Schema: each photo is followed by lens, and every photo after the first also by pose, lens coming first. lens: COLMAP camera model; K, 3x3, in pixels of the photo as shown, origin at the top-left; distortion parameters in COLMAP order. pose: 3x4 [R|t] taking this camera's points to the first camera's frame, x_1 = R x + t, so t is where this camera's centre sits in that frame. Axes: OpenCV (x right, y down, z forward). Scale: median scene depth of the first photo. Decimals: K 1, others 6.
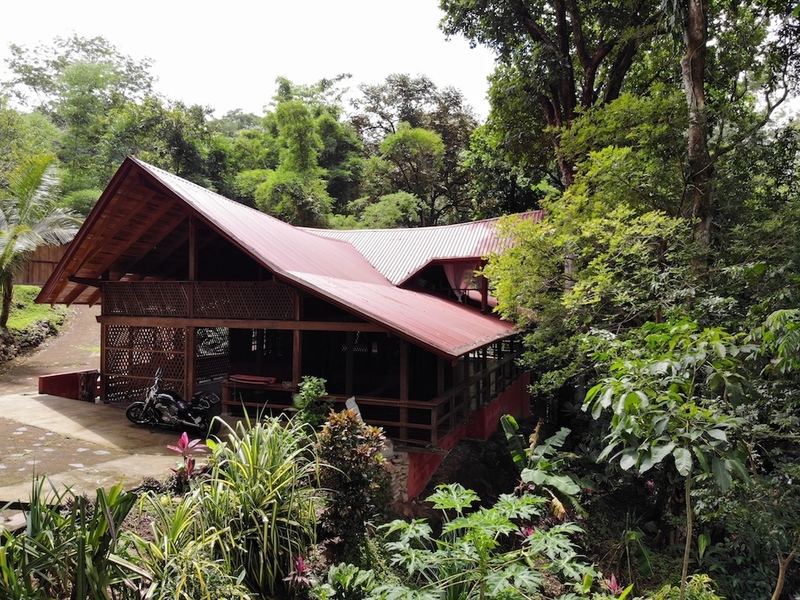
lens RADIAL K [[594.6, 0, 401.3], [0, 594.6, 284.1], [0, 0, 1]] dist [0.096547, -0.259952]
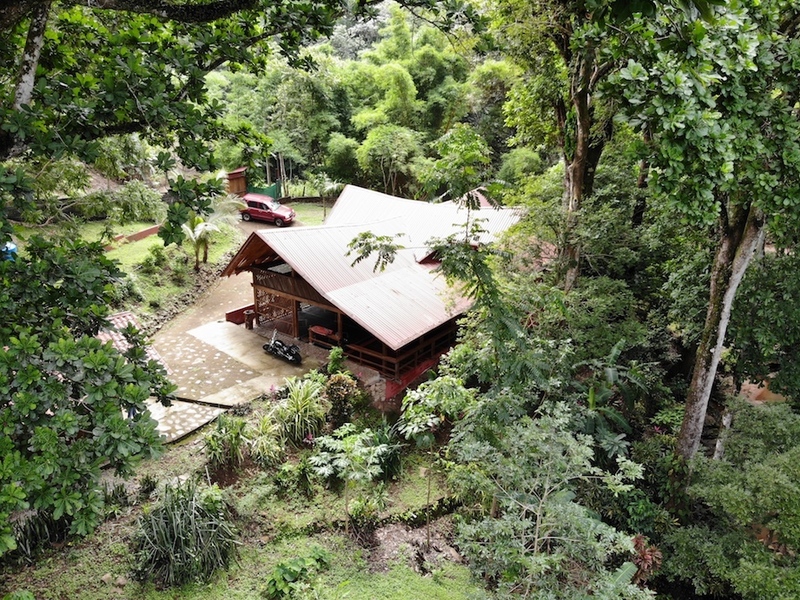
lens RADIAL K [[594.6, 0, 401.3], [0, 594.6, 284.1], [0, 0, 1]] dist [0.096547, -0.259952]
pose [[0.960517, 0.094011, -0.261856, 0.570595], [-0.006116, 0.948089, 0.317947, -0.689412], [0.278153, -0.303792, 0.911231, -0.769705]]
